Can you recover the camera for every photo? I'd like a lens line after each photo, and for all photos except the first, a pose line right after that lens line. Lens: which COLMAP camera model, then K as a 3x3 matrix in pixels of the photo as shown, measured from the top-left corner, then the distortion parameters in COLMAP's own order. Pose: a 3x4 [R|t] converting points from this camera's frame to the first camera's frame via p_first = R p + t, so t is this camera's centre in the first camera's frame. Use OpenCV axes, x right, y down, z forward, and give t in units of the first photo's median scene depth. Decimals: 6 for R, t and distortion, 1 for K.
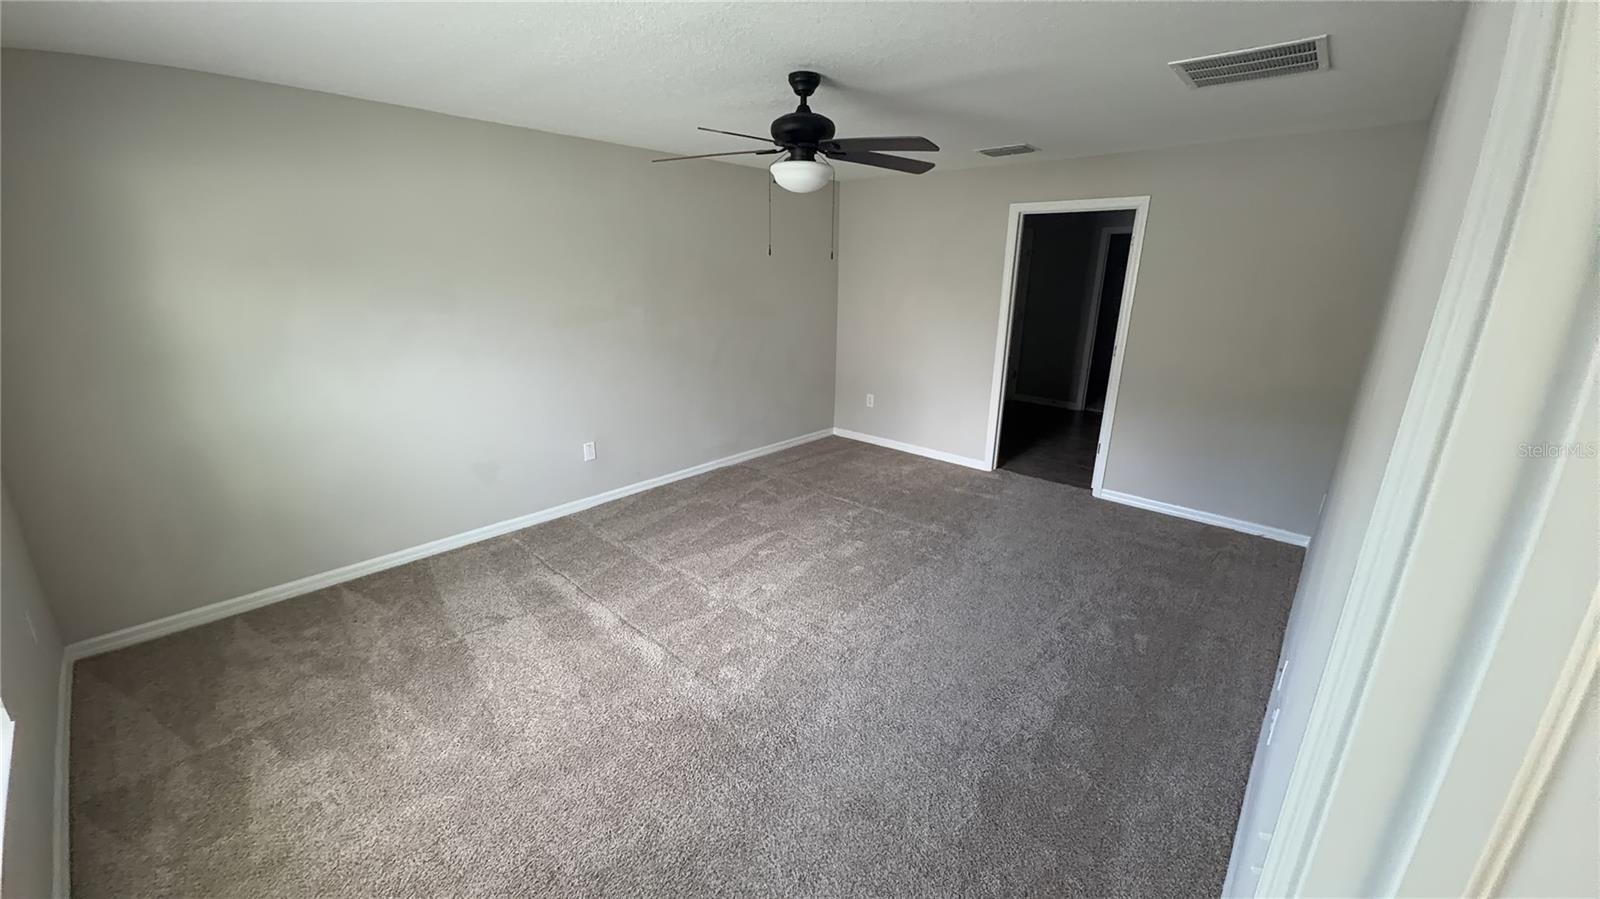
lens RADIAL K [[632.6, 0, 770.3], [0, 632.6, 449.5], [0, 0, 1]] dist [-0.033112, 0.000071]
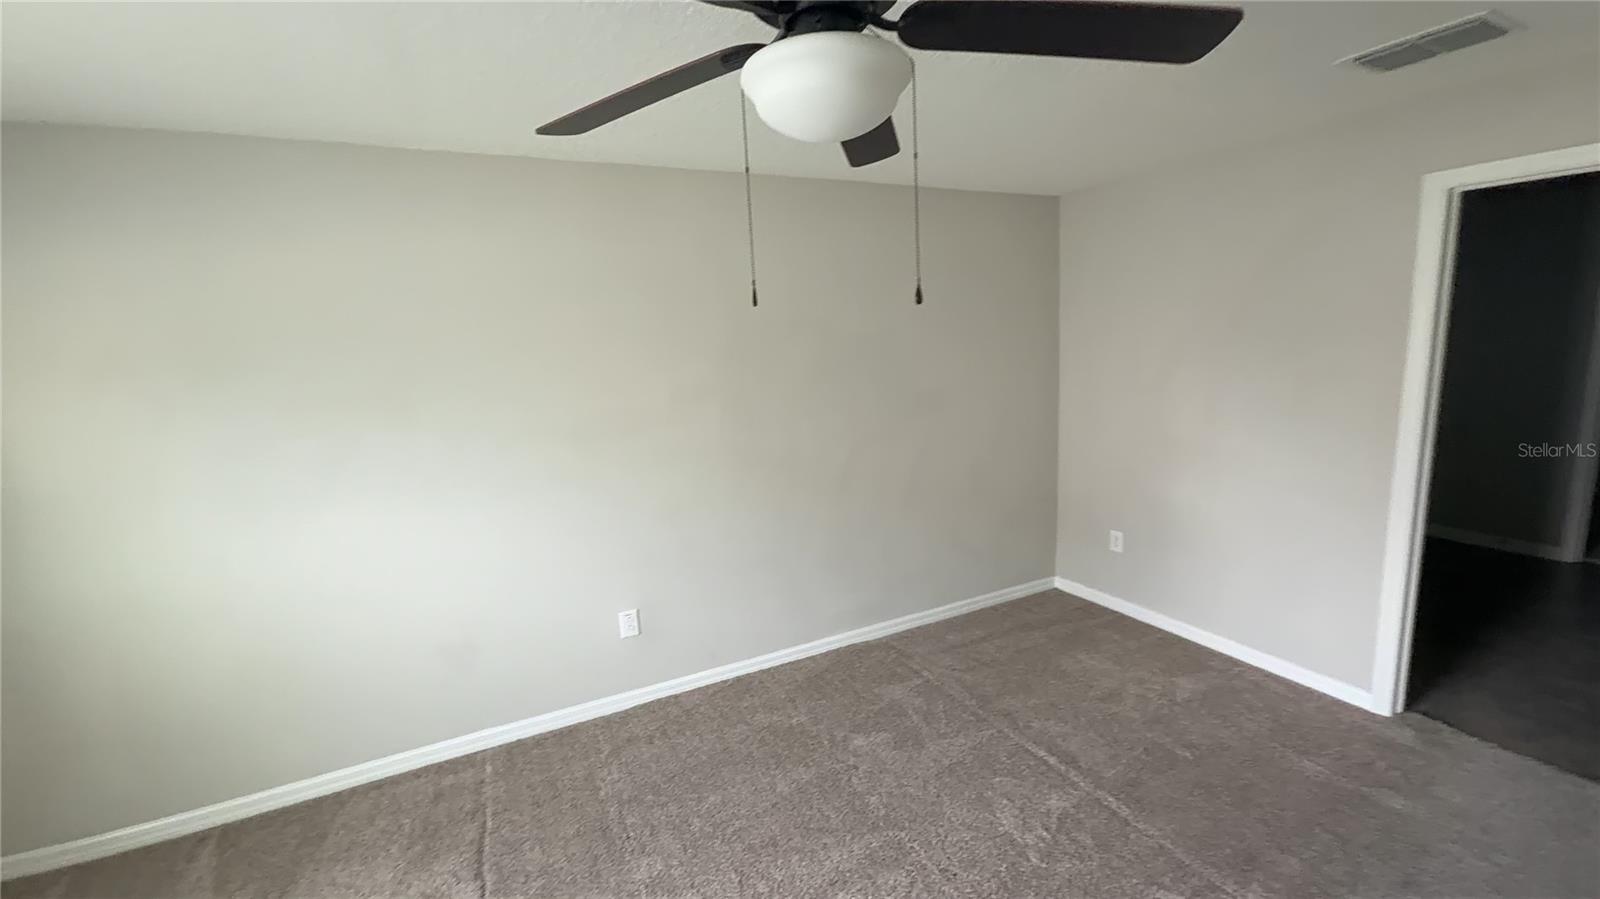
lens RADIAL K [[654.0, 0, 789.3], [0, 654.0, 456.7], [0, 0, 1]] dist [0.017073, 0.000680]
pose [[0.941169, 0.004737, -0.337904, 0.091320], [-0.043433, 0.993305, -0.107050, -0.093581], [0.335134, 0.115428, 0.935073, 0.356277]]
